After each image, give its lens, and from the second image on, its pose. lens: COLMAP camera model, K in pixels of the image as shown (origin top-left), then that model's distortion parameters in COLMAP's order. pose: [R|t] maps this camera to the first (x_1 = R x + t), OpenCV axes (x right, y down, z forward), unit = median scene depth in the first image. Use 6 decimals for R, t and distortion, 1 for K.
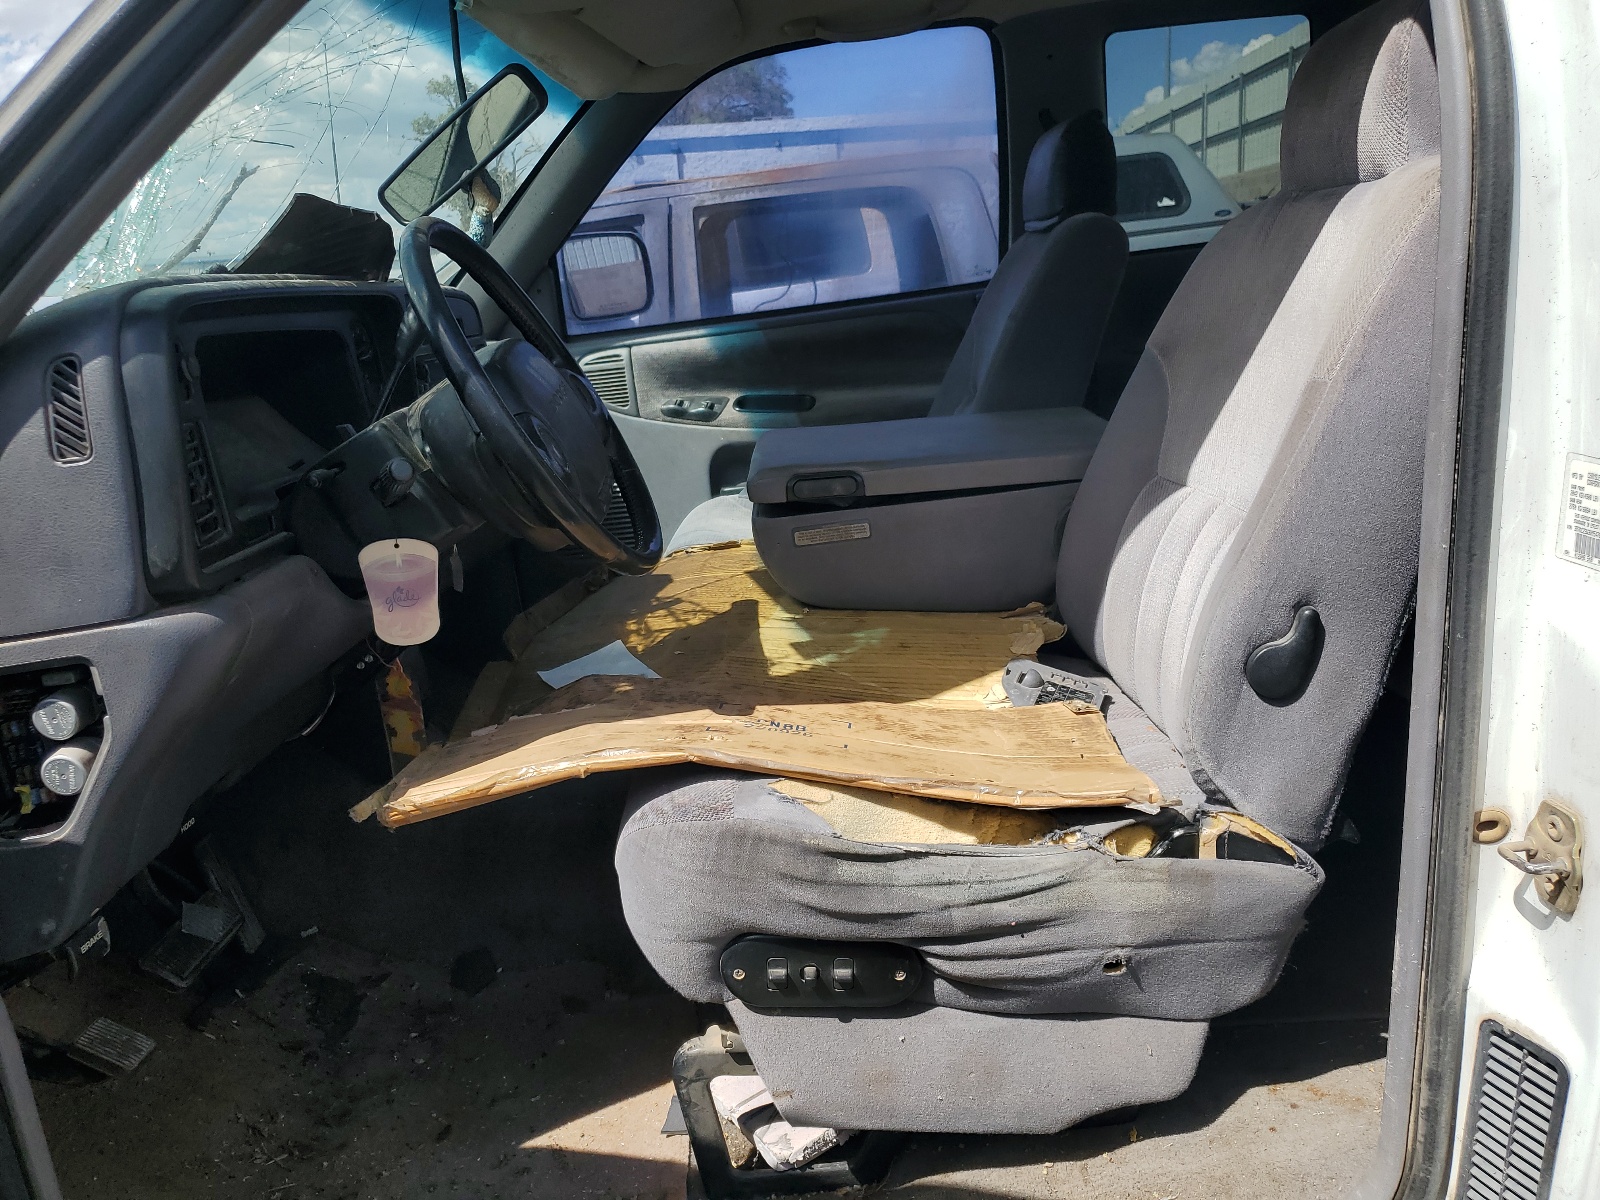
lens RADIAL K [[1278.5, 0, 800.0], [0, 1278.5, 600.0], [0, 0, 1]] dist [0.079523, 0.005241]
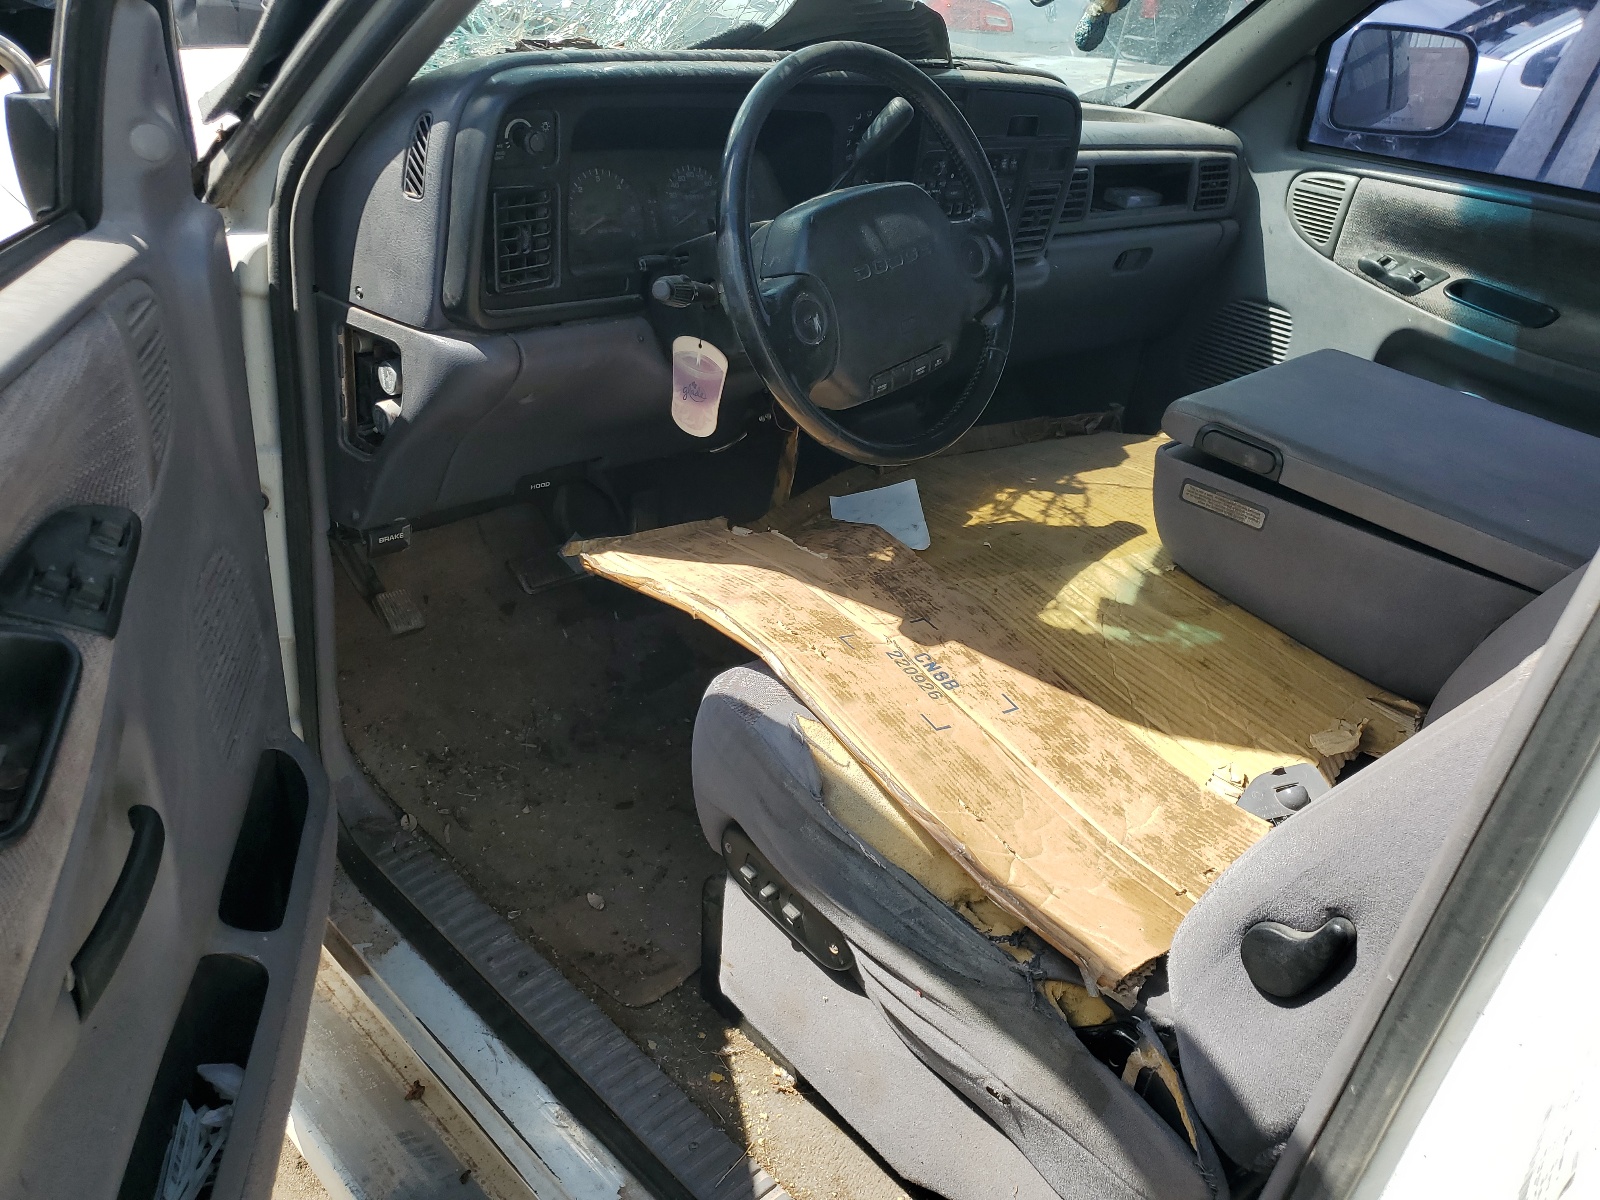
lens RADIAL K [[1321.8, 0, 801.3], [0, 1321.8, 591.3], [0, 0, 1]] dist [0.095515, 0.000072]
pose [[0.684046, 0.502465, -0.528783, 0.487457], [-0.363002, 0.863267, 0.350714, -0.316574], [0.632702, -0.047955, 0.772909, 0.199777]]
